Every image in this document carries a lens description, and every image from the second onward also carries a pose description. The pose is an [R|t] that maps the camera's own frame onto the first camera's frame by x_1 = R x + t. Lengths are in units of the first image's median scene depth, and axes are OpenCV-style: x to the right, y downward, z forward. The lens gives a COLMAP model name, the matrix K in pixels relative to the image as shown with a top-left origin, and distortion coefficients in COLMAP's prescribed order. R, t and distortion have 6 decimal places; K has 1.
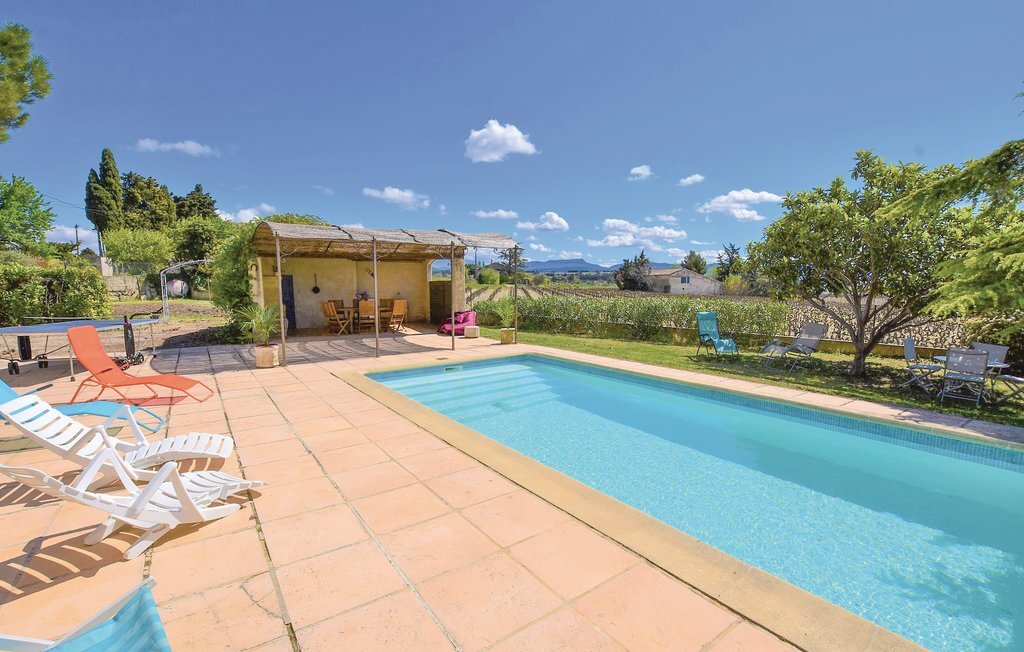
lens RADIAL K [[449.9, 0, 514.7], [0, 449.9, 329.2], [0, 0, 1]] dist [-0.020455, 0.000238]
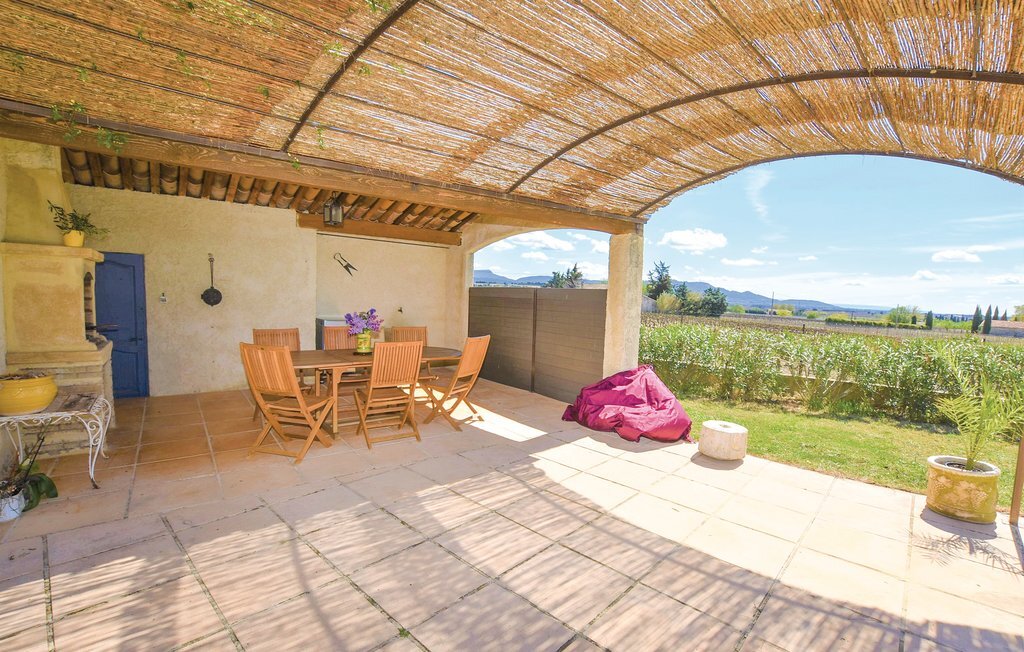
lens RADIAL K [[461.9, 0, 520.0], [0, 461.9, 331.2], [0, 0, 1]] dist [-0.034909, -0.000087]
pose [[0.977512, 0.024095, 0.209501, -0.357879], [-0.019783, 0.999548, -0.022655, -0.073855], [-0.209952, 0.018001, 0.977546, 0.756437]]
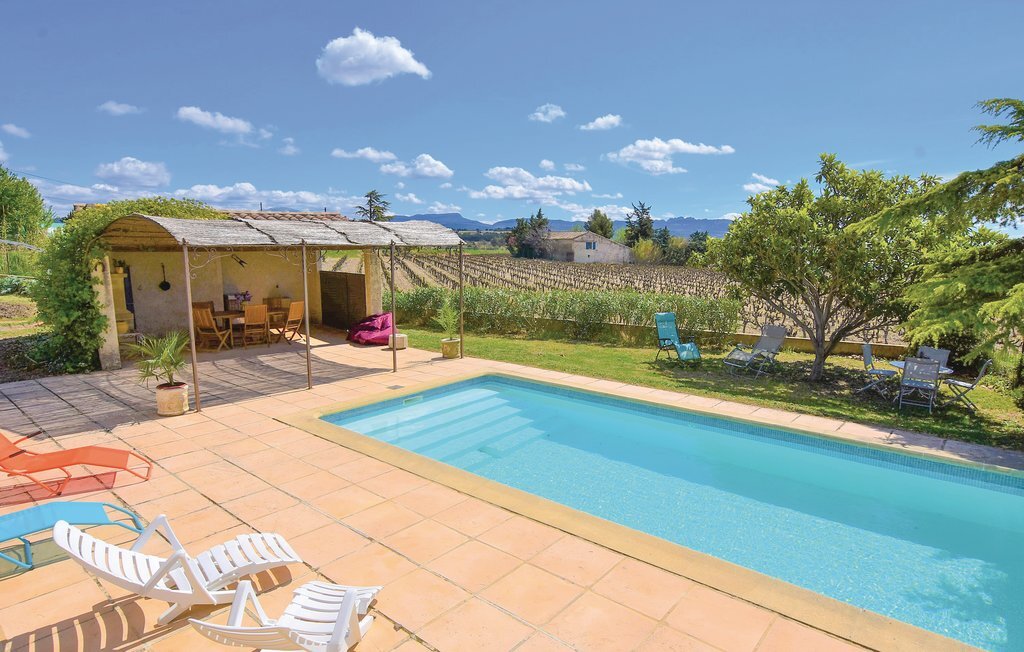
lens RADIAL K [[572.9, 0, 512.0], [0, 572.9, 326.0], [0, 0, 1]] dist [-0.005204, -0.002000]
pose [[0.971832, -0.028048, 0.234000, -0.153399], [0.018829, 0.998959, 0.041540, -0.068633], [-0.234921, -0.035964, 0.971349, -0.059613]]
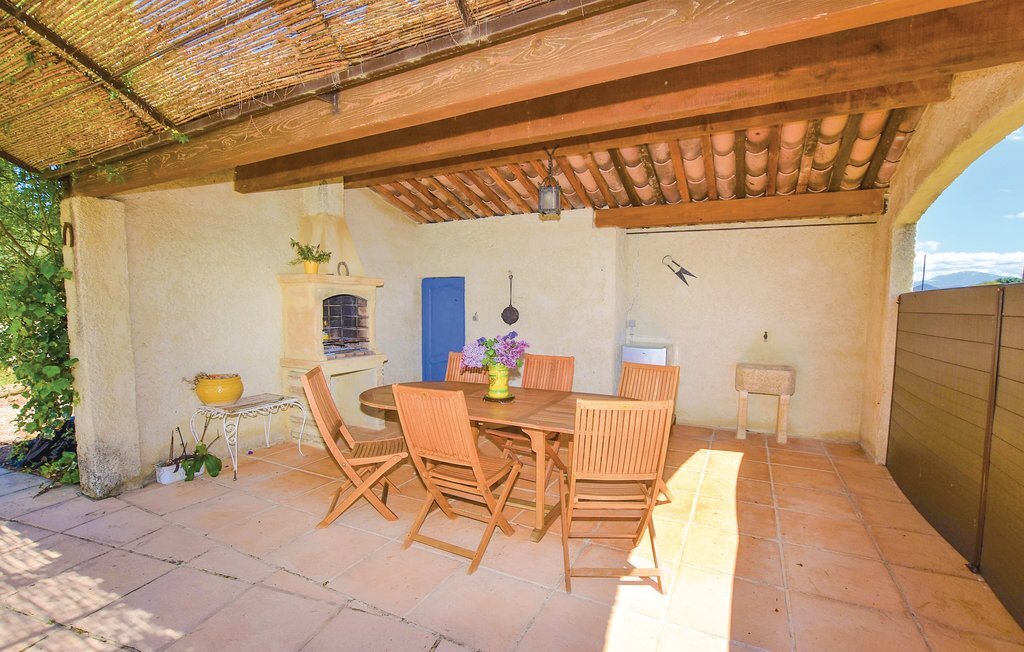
lens RADIAL K [[460.7, 0, 513.9], [0, 460.7, 345.6], [0, 0, 1]] dist [-0.031792, 0.000230]
pose [[0.605810, 0.080804, -0.791495, -0.182570], [-0.090684, 0.995359, 0.032207, -0.102521], [0.790424, 0.052265, 0.610326, 1.040482]]
